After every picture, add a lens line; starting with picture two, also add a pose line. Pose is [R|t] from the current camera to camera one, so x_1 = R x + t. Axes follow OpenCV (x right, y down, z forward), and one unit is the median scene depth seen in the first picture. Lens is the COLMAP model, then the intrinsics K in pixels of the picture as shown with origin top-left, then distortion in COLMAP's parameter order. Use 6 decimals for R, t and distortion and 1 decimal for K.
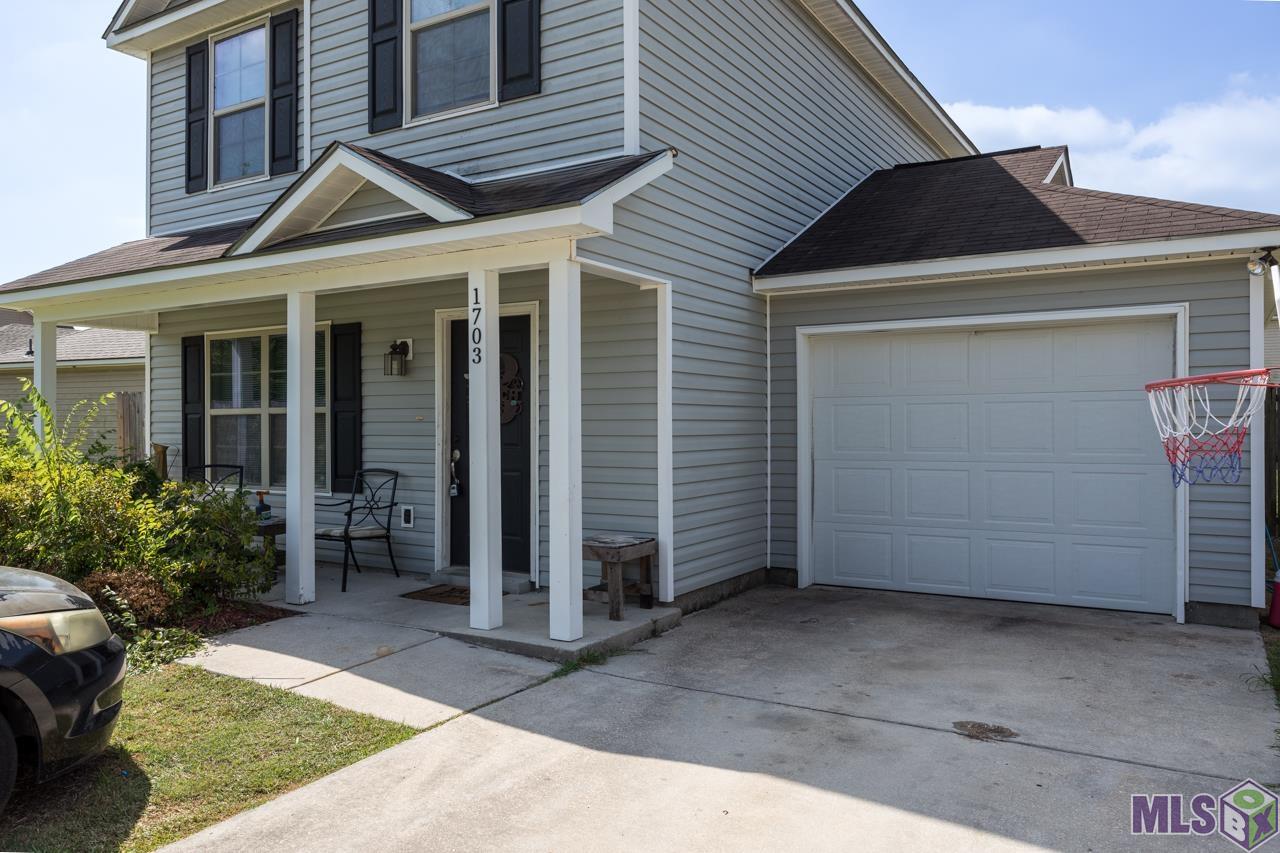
lens RADIAL K [[936.3, 0, 636.7], [0, 936.3, 433.3], [0, 0, 1]] dist [-0.001114, -0.027559]
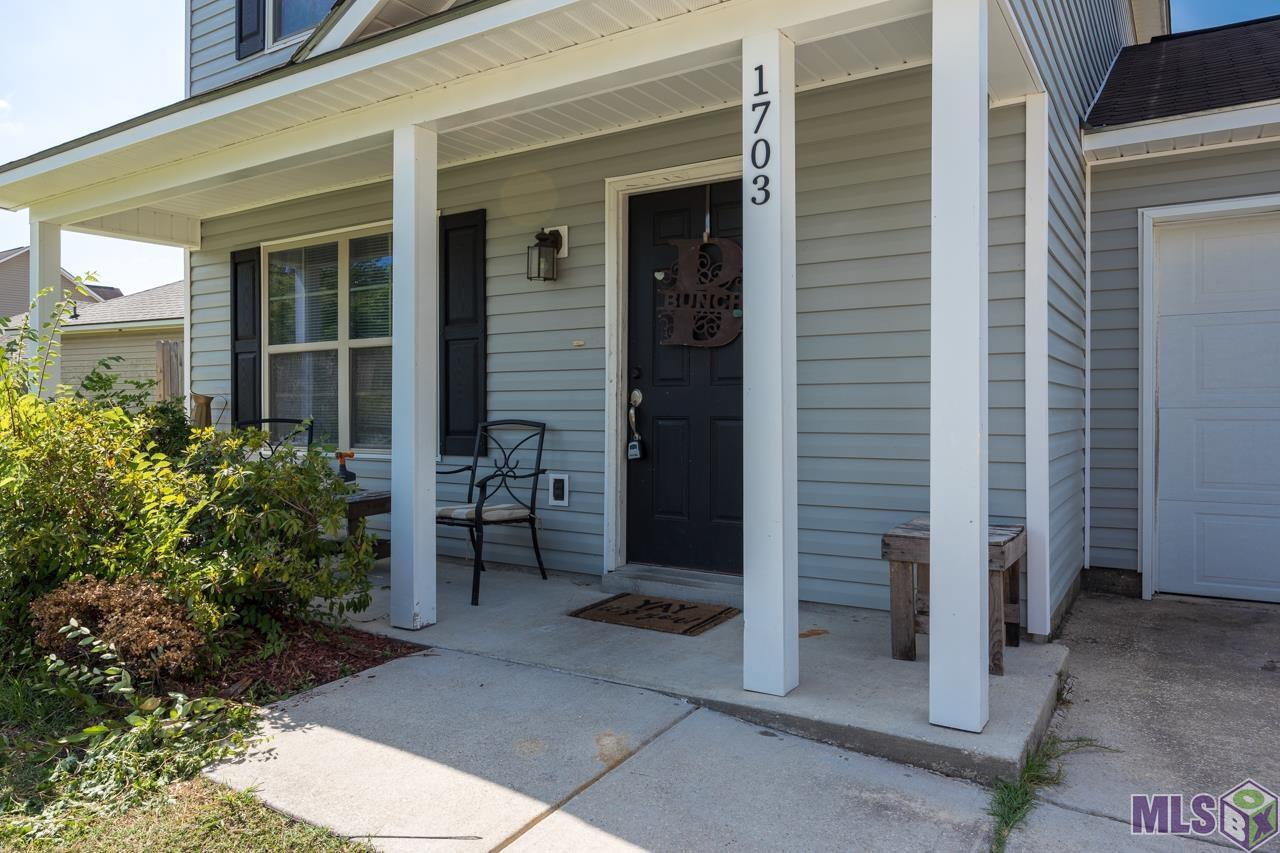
lens RADIAL K [[866.5, 0, 640.0], [0, 866.5, 426.5], [0, 0, 1]] dist [-0.011697, -0.003966]
pose [[0.999821, 0.003294, -0.018640, -0.179561], [-0.003141, 0.999961, 0.008212, 0.038828], [0.018666, -0.008152, 0.999793, 0.386572]]
